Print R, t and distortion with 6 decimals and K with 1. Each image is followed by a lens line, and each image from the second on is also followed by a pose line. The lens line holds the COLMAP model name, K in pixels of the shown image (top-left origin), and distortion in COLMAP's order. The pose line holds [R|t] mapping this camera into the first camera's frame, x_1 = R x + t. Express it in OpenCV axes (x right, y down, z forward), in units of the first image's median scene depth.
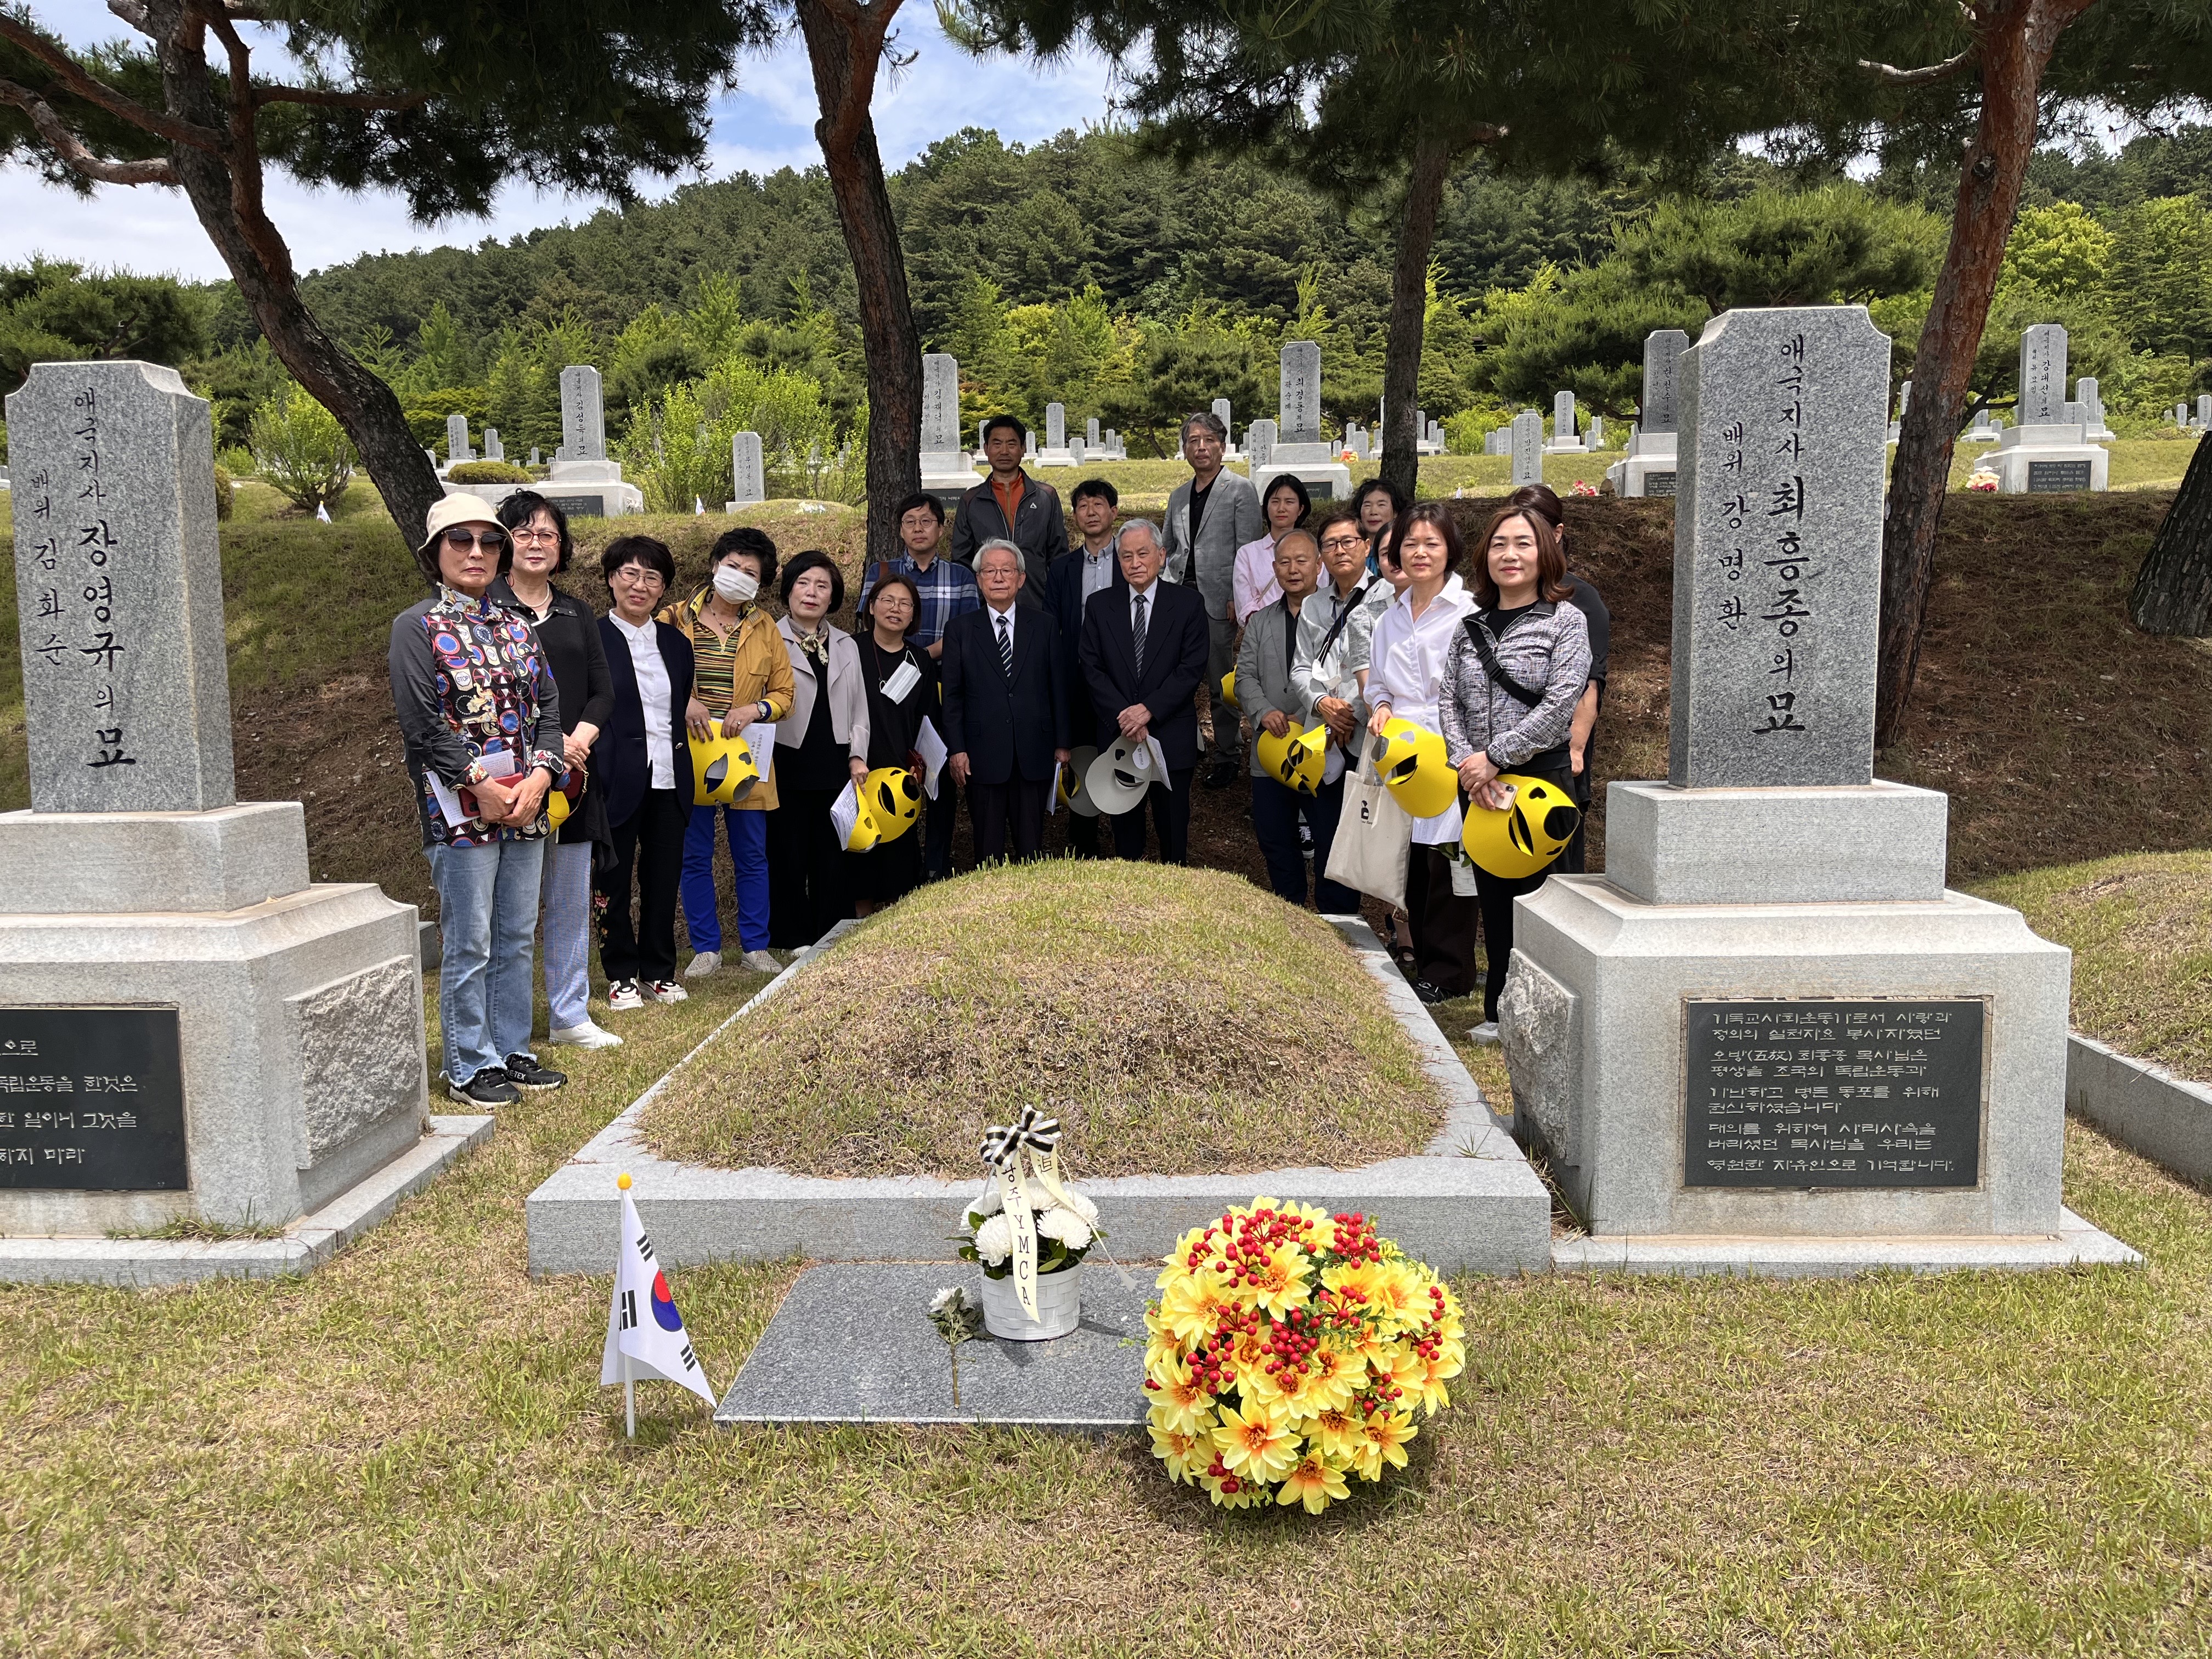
lens RADIAL K [[1622.7, 0, 1106.0], [0, 1622.7, 829.5], [0, 0, 1]] dist [0.023711, -0.001841]
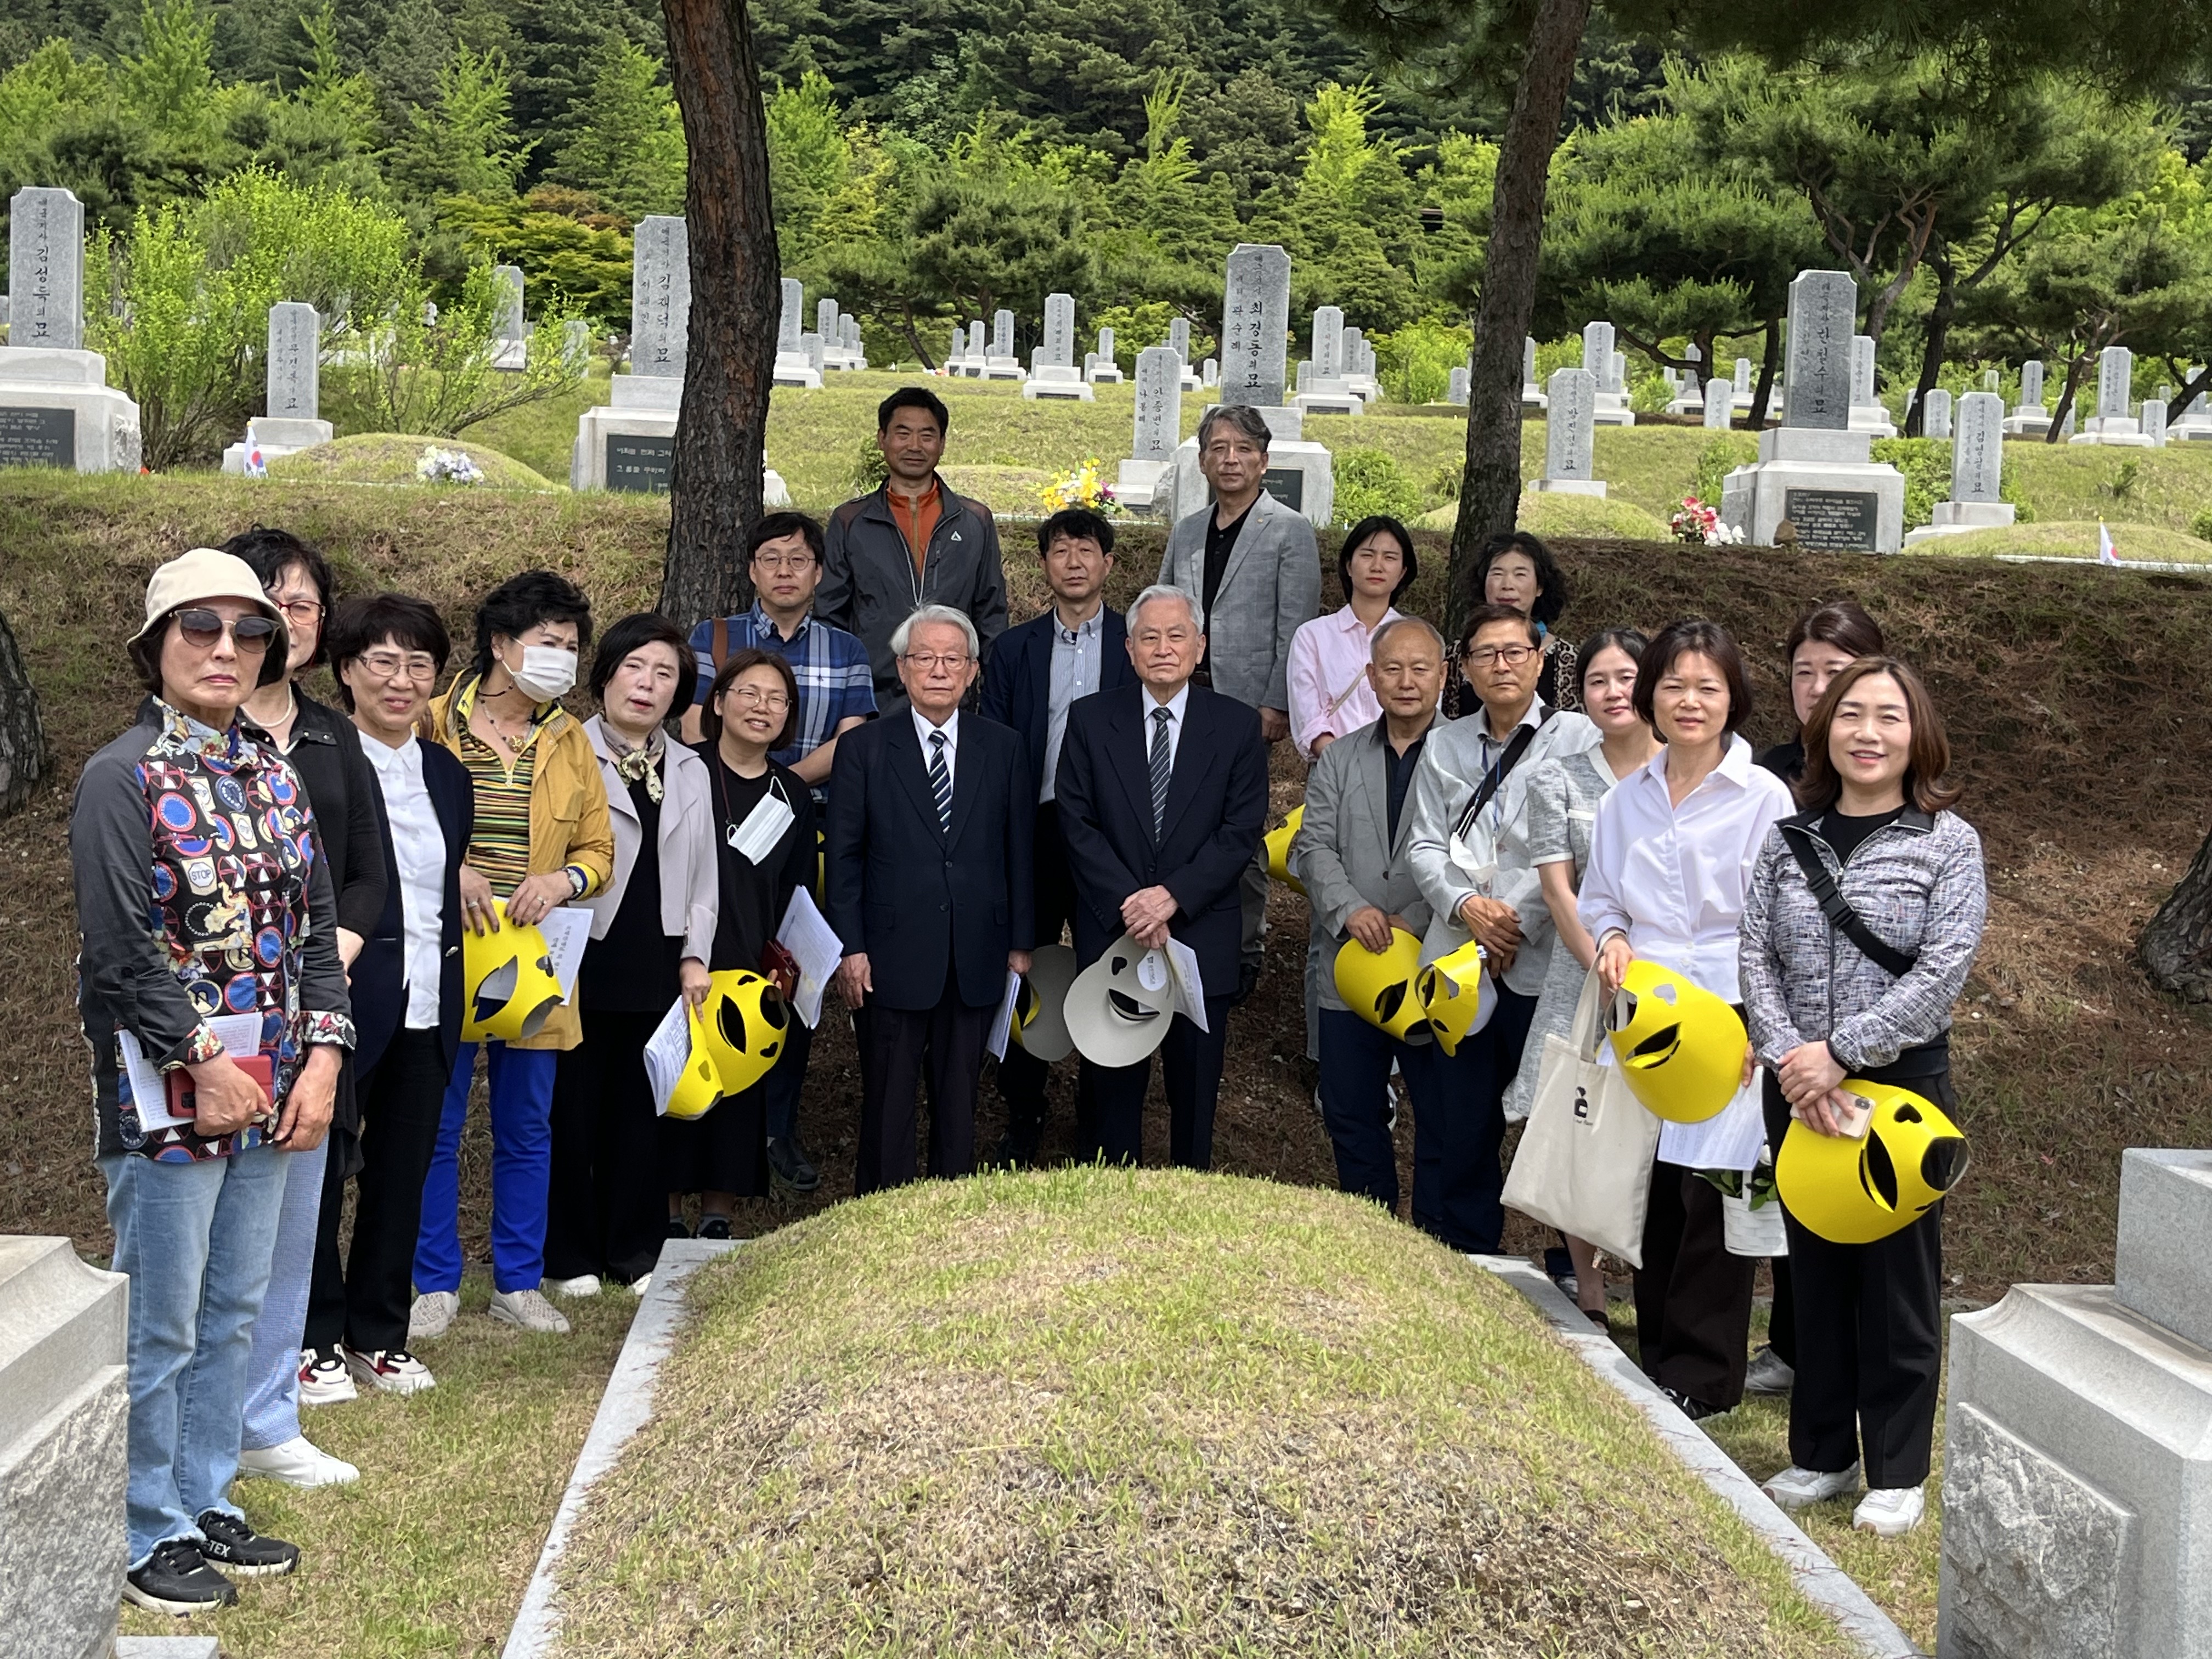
lens RADIAL K [[2662.5, 0, 1106.0], [0, 2662.5, 829.5], [0, 0, 1]] dist [0.101598, -0.338005]
pose [[0.990626, 0.047919, 0.127919, -0.176846], [-0.041865, 0.997891, -0.049608, -0.066507], [-0.130027, 0.043788, 0.990543, 0.006892]]
